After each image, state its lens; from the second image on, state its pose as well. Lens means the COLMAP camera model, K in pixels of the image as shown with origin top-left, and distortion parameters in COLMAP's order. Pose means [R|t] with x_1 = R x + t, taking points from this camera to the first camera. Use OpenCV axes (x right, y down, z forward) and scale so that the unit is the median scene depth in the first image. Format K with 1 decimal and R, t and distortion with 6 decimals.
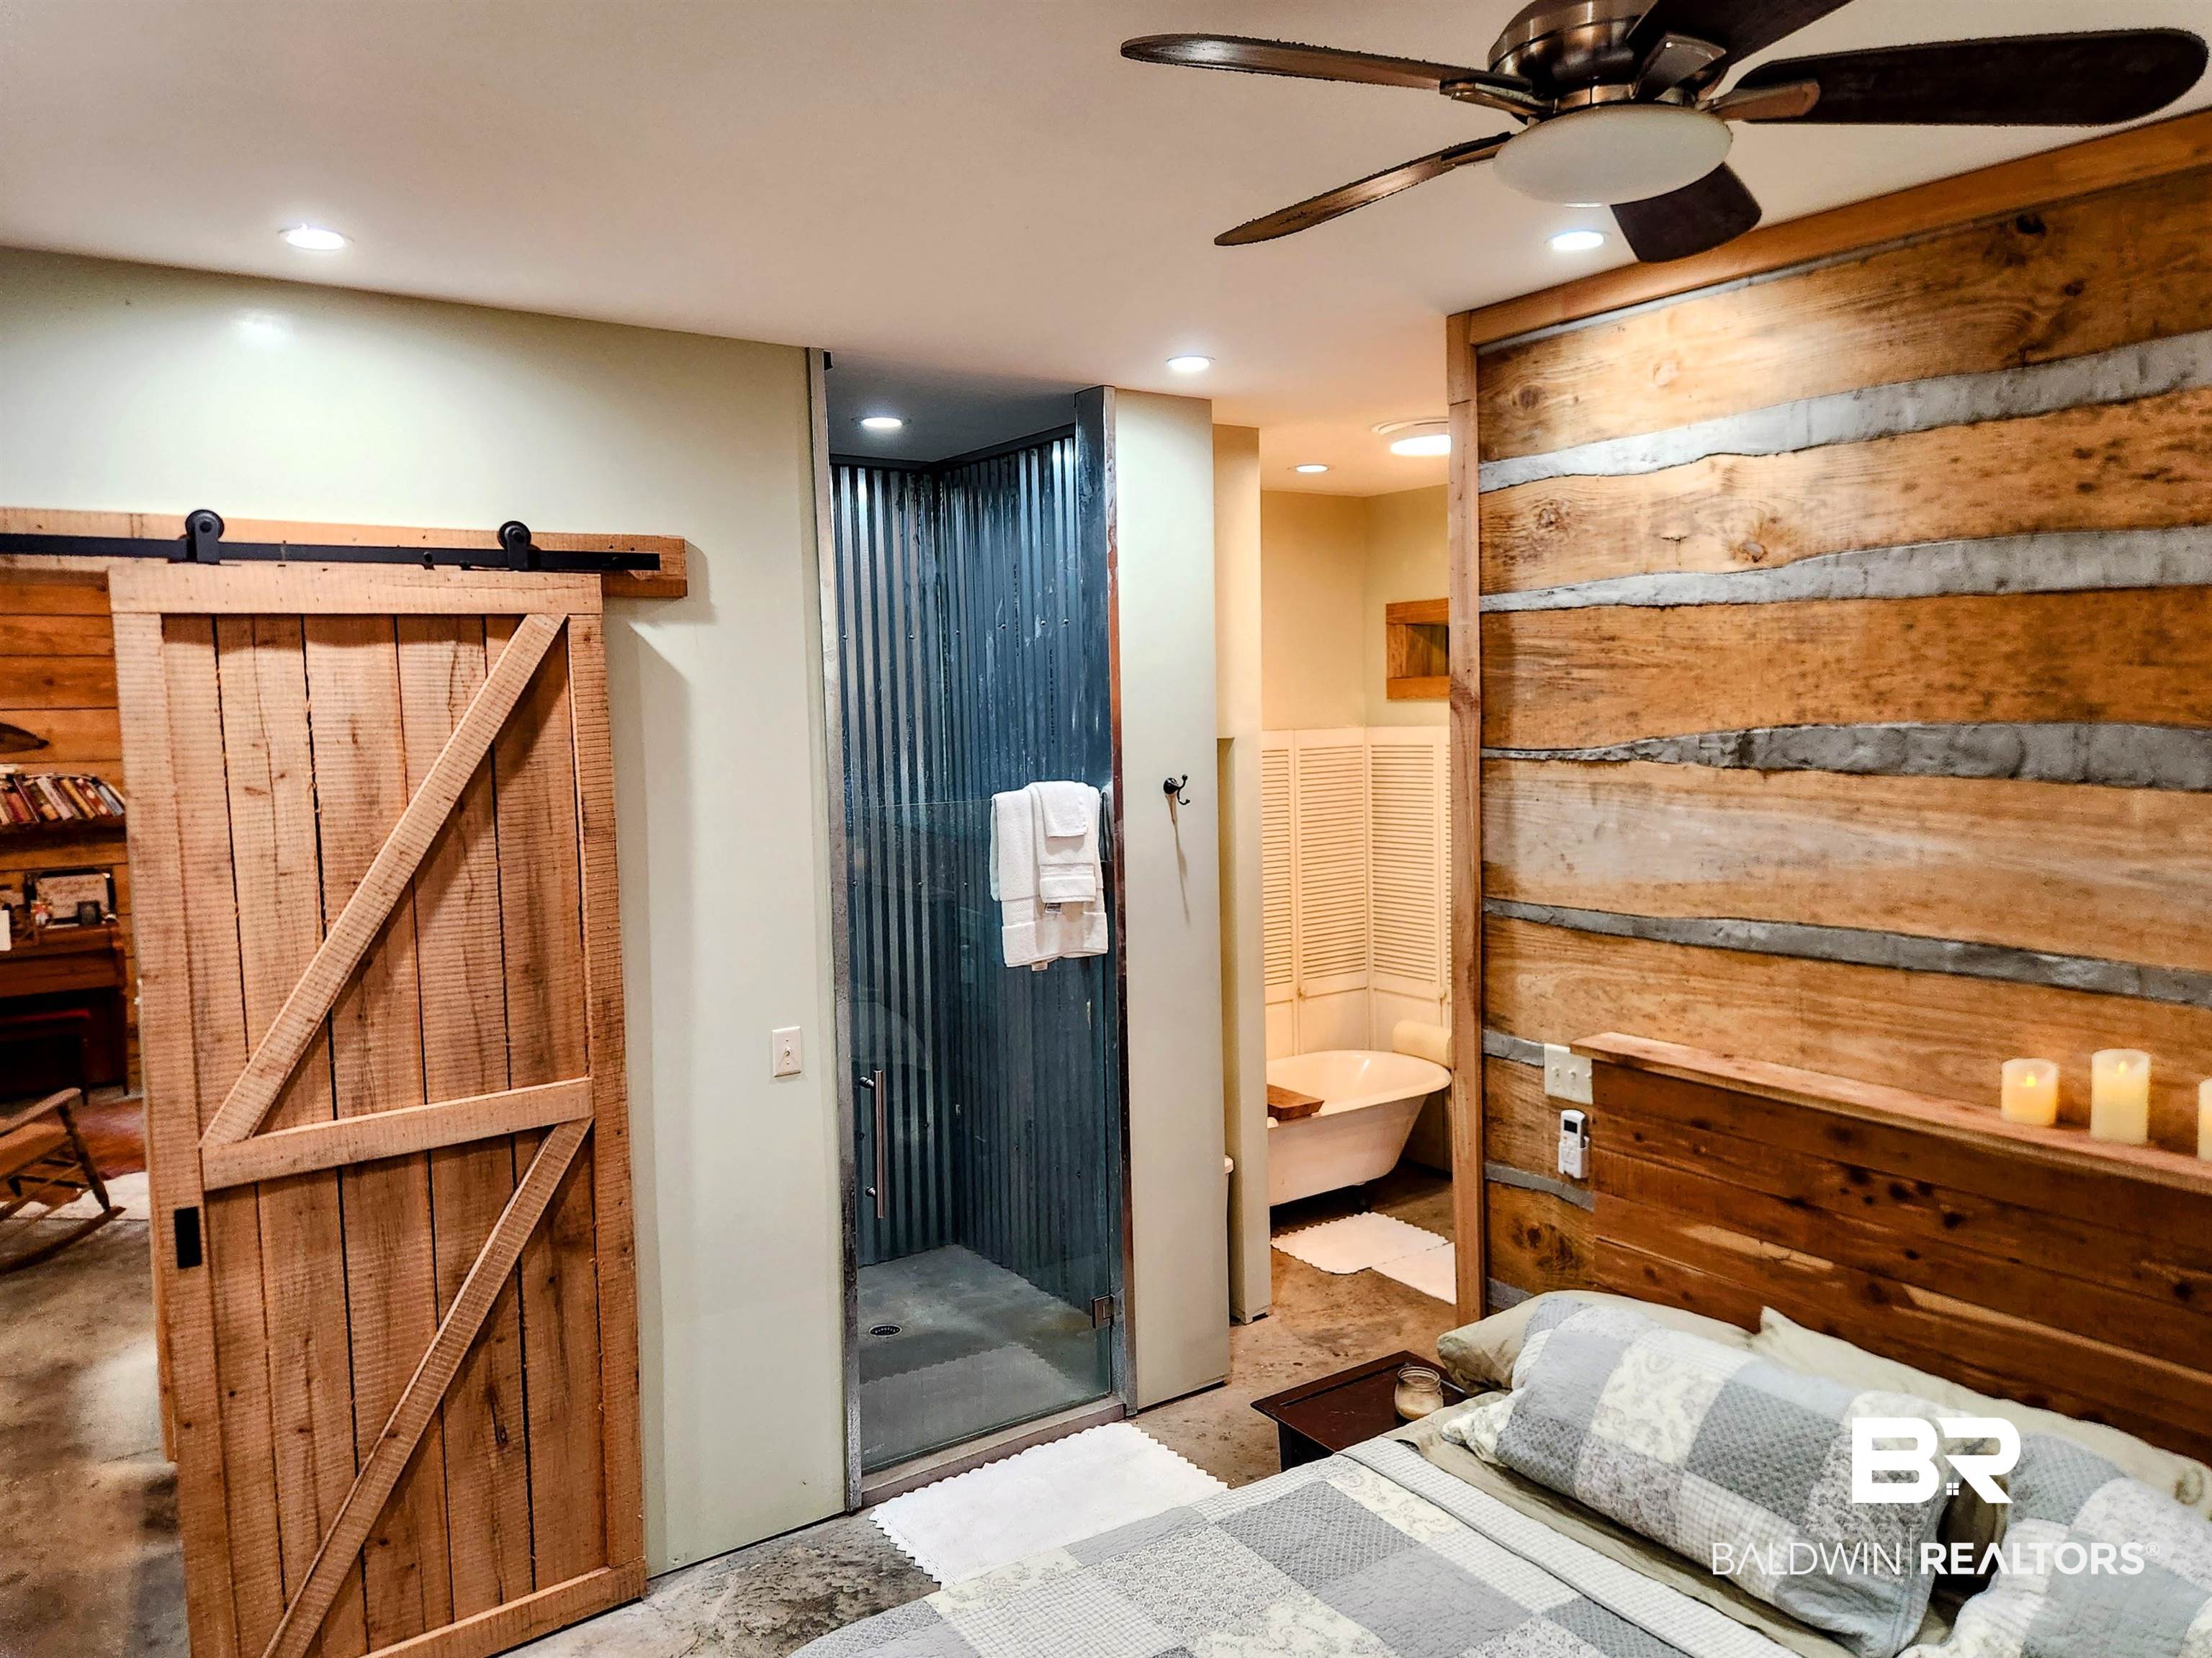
lens RADIAL K [[1498.6, 0, 1094.5], [0, 1498.6, 818.8], [0, 0, 1]] dist [0.059583, -0.045655]
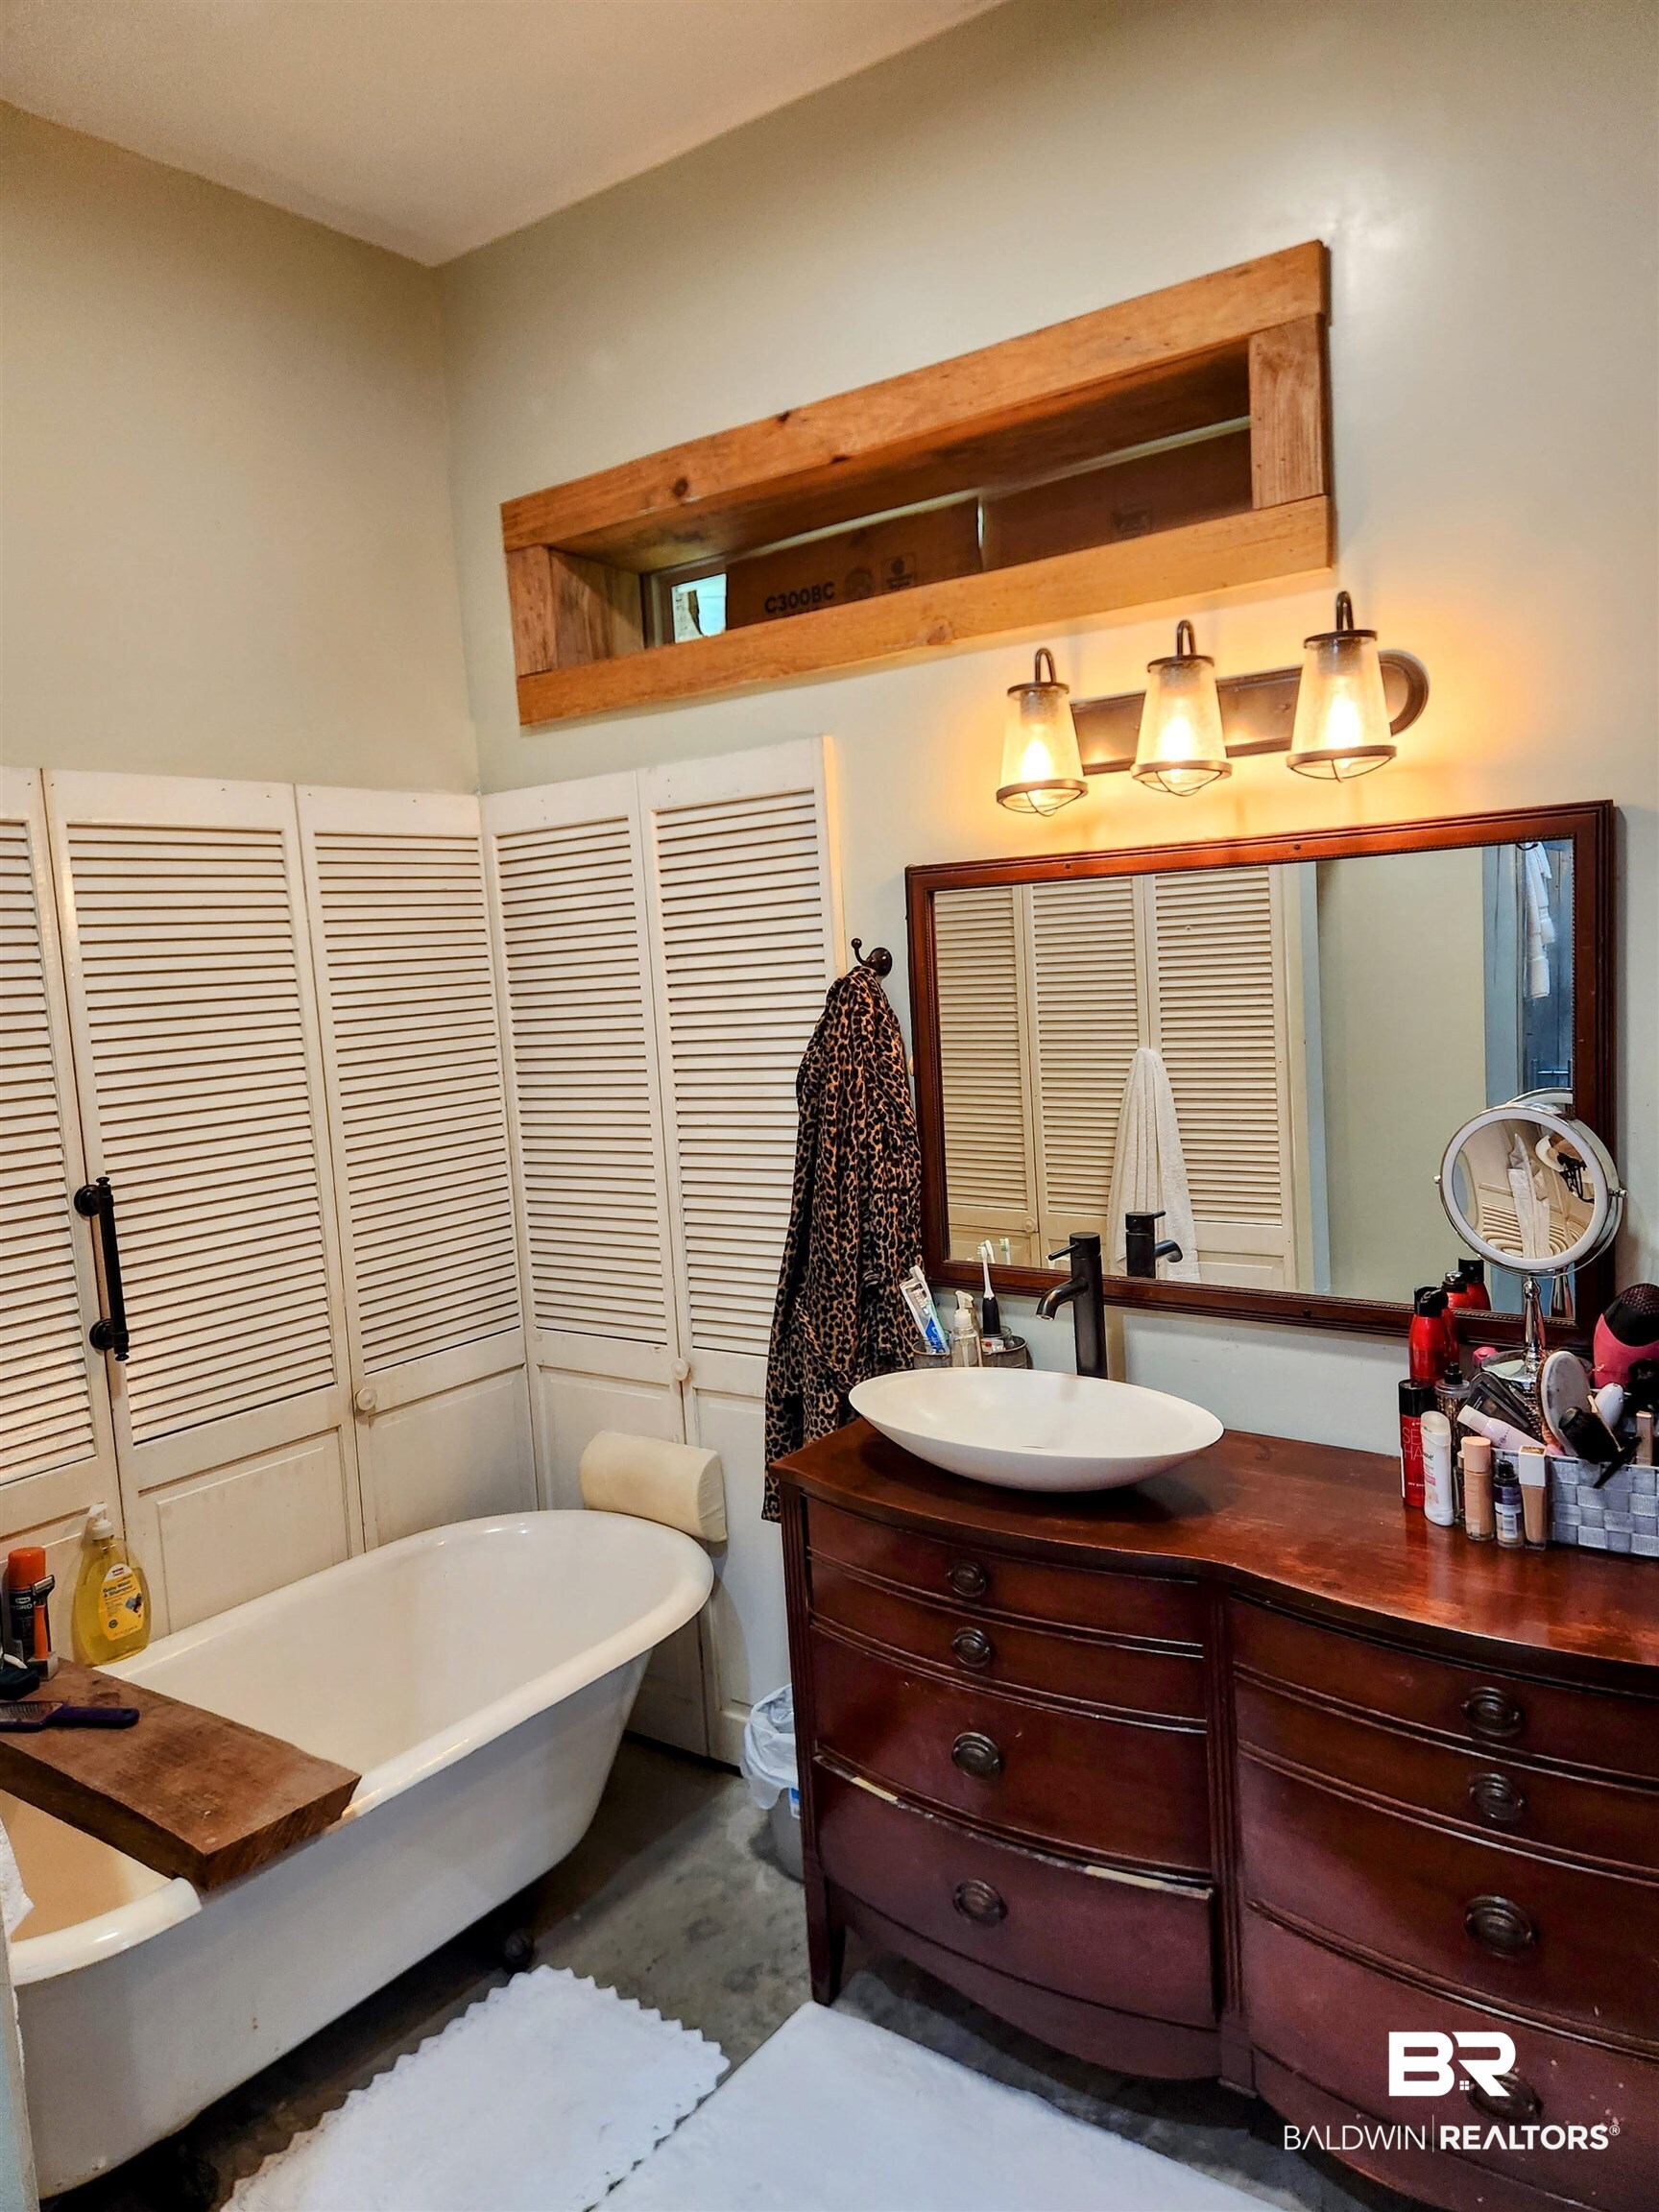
lens RADIAL K [[1498.7, 0, 831.3], [0, 1498.7, 1103.0], [0, 0, 1]] dist [0.059583, -0.045655]
pose [[0.946789, -0.068626, 0.314452, 0.134555], [0.062604, 0.997611, 0.029222, 0.025404], [-0.315706, -0.007981, 0.948823, 0.547994]]
